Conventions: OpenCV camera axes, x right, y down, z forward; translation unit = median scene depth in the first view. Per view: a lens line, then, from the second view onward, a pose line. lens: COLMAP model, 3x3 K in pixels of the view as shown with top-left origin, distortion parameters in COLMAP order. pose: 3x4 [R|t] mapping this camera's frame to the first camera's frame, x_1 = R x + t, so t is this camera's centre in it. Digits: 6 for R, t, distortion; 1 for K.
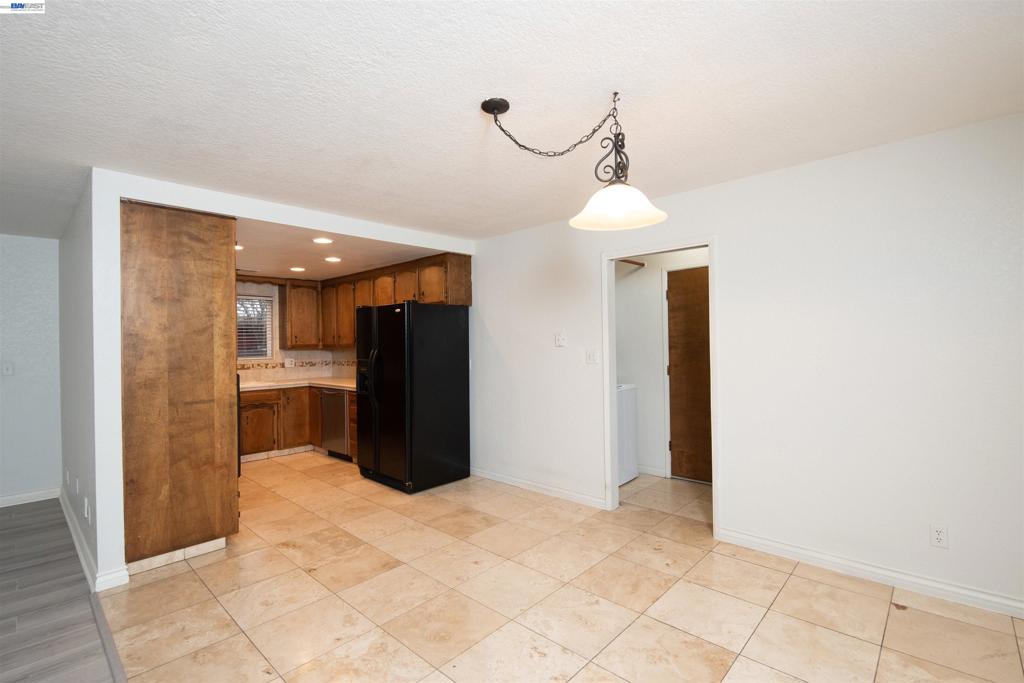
lens RADIAL K [[464.9, 0, 515.5], [0, 464.9, 341.5], [0, 0, 1]] dist [-0.007713, -0.000690]
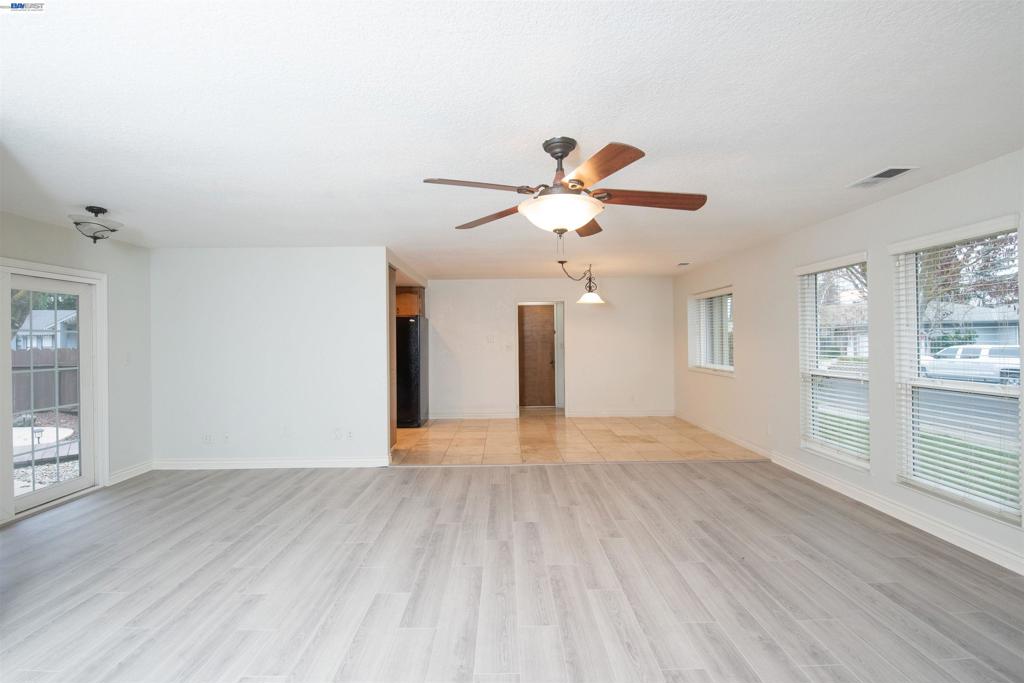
lens RADIAL K [[467.3, 0, 506.2], [0, 467.3, 335.9], [0, 0, 1]] dist [-0.001364, -0.009527]
pose [[0.729201, 0.013324, 0.684170, -1.295889], [-0.000514, 0.999821, -0.018924, 0.024182], [-0.684300, 0.013448, 0.729077, -0.532935]]
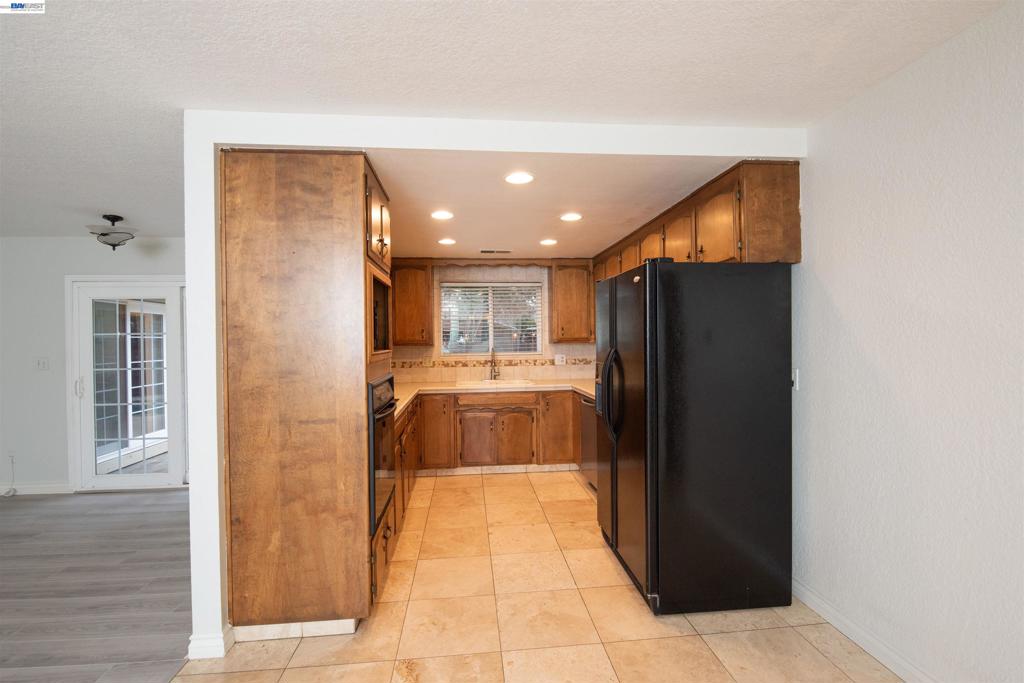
lens RADIAL K [[460.2, 0, 512.0], [0, 460.2, 341.5], [0, 0, 1]] dist [-0.001064, -0.007661]
pose [[0.748566, 0.008908, -0.663001, 0.001415], [0.002519, 0.999864, 0.016278, -0.001388], [0.663056, -0.013855, 0.748442, 0.537713]]
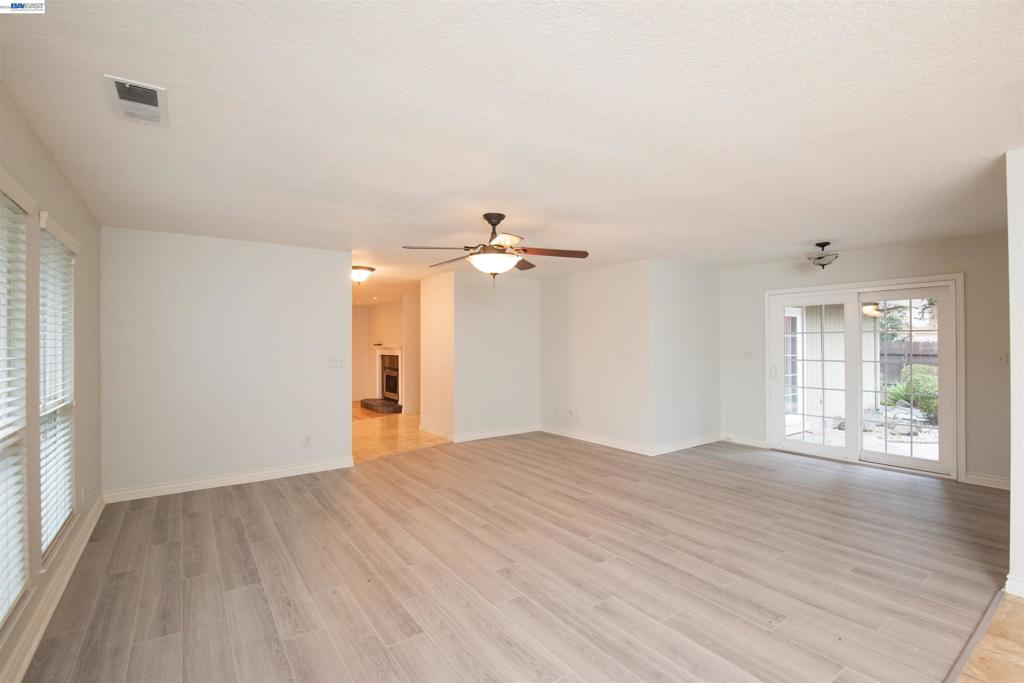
lens RADIAL K [[460.2, 0, 512.0], [0, 460.2, 341.5], [0, 0, 1]] dist [-0.001064, -0.007661]
pose [[-0.203115, 0.013487, -0.979062, 0.151842], [0.008280, 0.999893, 0.012056, -0.002448], [0.979120, -0.005658, -0.203205, 0.121993]]
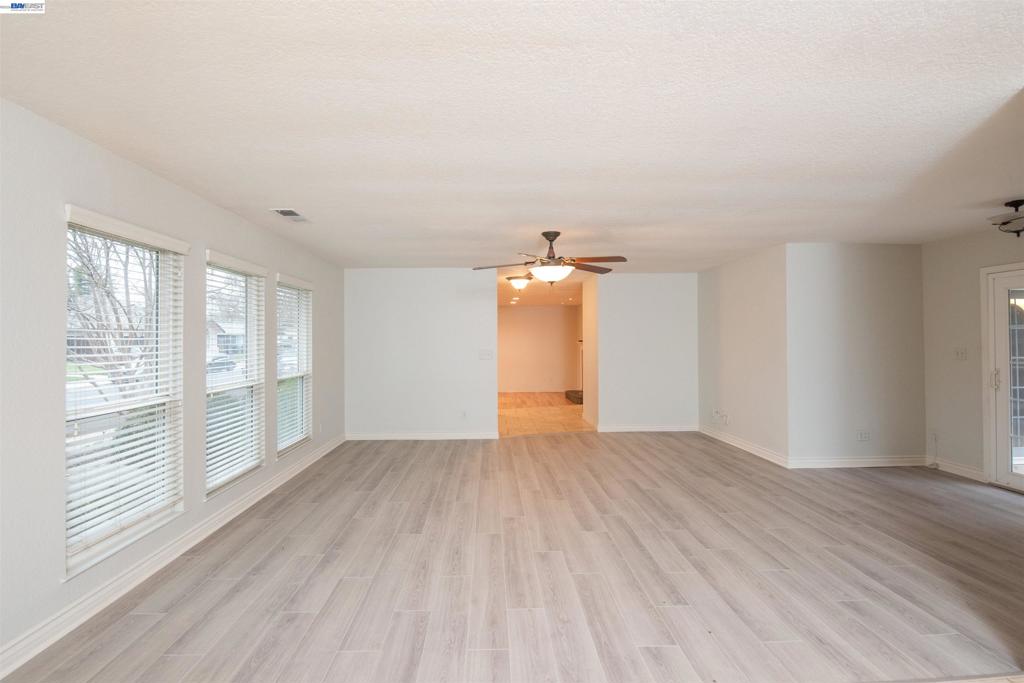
lens RADIAL K [[466.8, 0, 501.5], [0, 466.8, 334.8], [0, 0, 1]] dist [-0.000433, -0.008909]
pose [[-0.715074, 0.010979, -0.698963, 0.114328], [0.018218, 0.999830, -0.002934, -0.000696], [0.698812, -0.014832, -0.715152, 0.637675]]
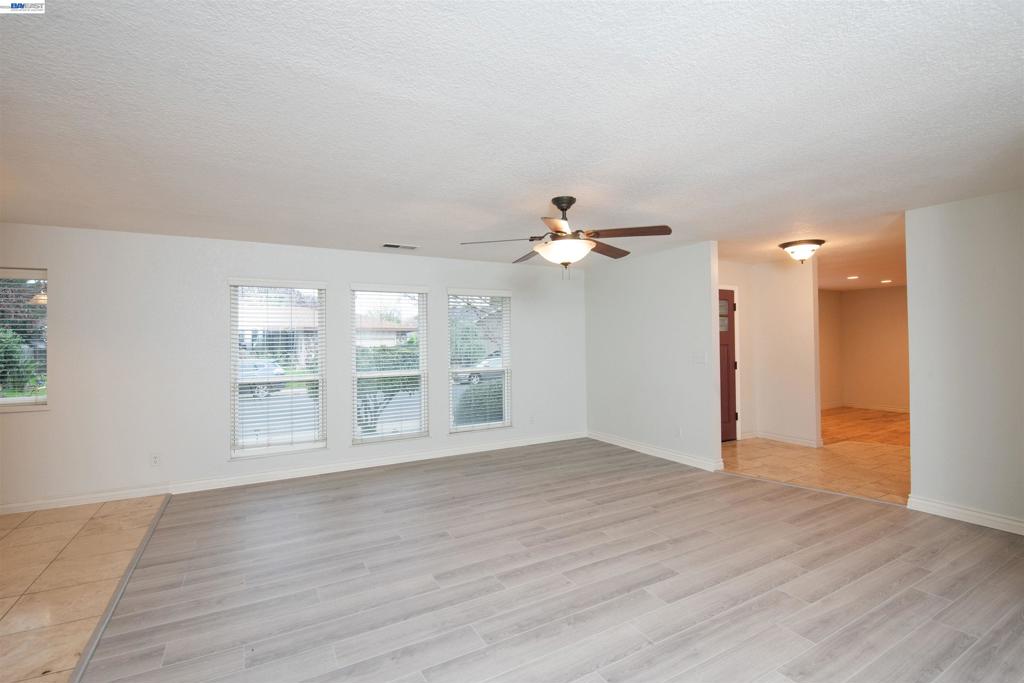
lens RADIAL K [[468.2, 0, 520.5], [0, 468.2, 335.5], [0, 0, 1]] dist [-0.000987, -0.007560]
pose [[-0.954828, 0.032433, 0.295384, -0.975967], [0.028039, 0.999424, -0.019099, 0.017665], [-0.295833, -0.009954, -0.955188, 0.766465]]
